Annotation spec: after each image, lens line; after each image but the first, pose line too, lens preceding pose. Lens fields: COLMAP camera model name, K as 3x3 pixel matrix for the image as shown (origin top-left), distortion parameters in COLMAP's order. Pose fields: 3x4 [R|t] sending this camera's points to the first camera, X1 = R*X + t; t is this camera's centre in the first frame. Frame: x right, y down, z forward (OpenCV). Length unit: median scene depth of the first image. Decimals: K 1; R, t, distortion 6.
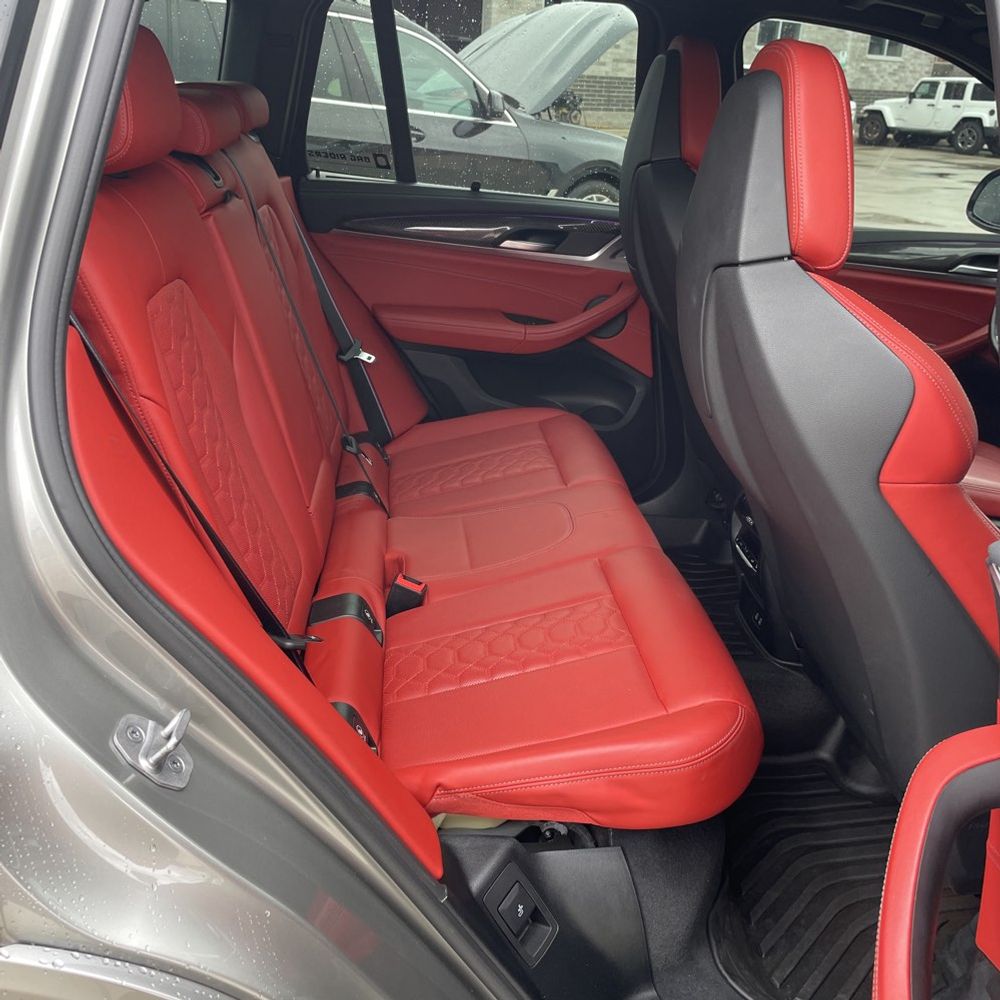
lens RADIAL K [[1020.8, 0, 522.9], [0, 1020.8, 497.6], [0, 0, 1]] dist [0.005811, 0.000000]
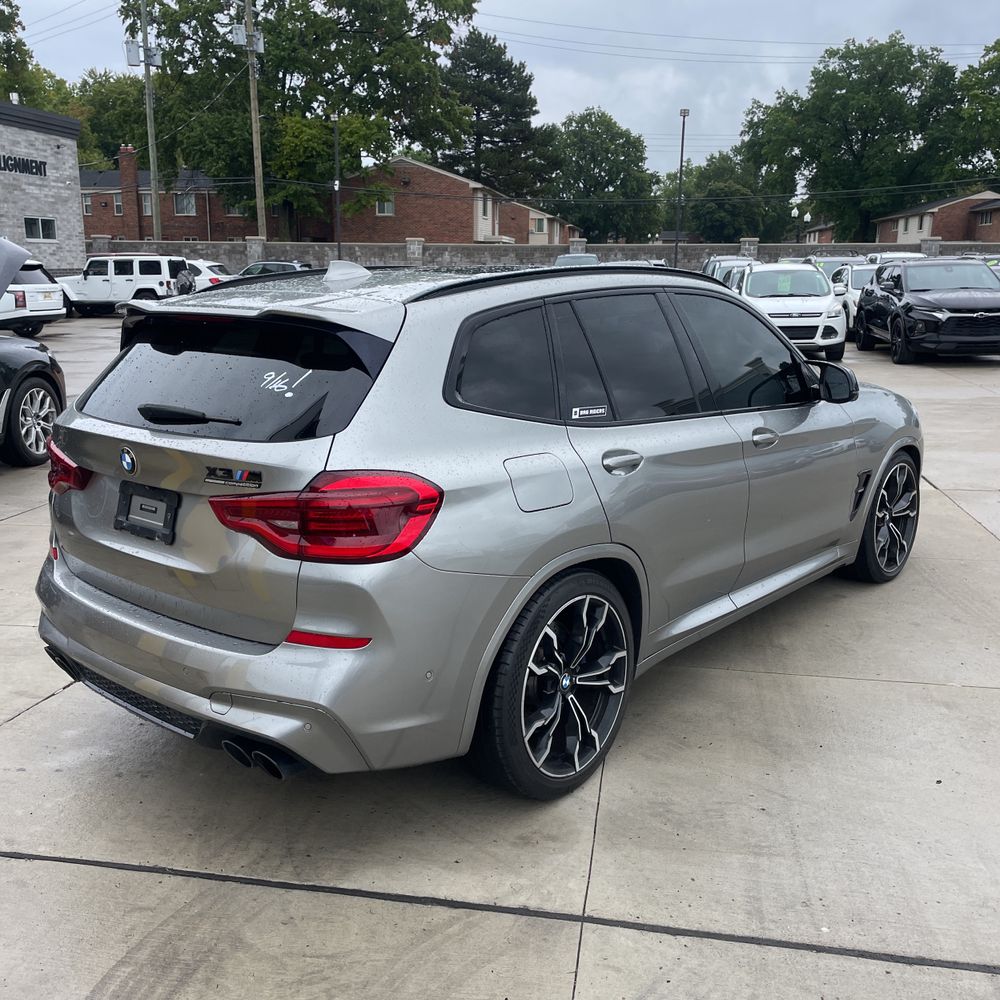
lens RADIAL K [[1018.9, 0, 494.2], [0, 1018.9, 487.0], [0, 0, 1]] dist [0.028576, 0.000000]
pose [[0.709690, -0.200789, 0.675295, -0.106798], [0.303115, 0.952296, -0.035402, 0.005082], [-0.635973, 0.229816, 0.736698, -0.056942]]
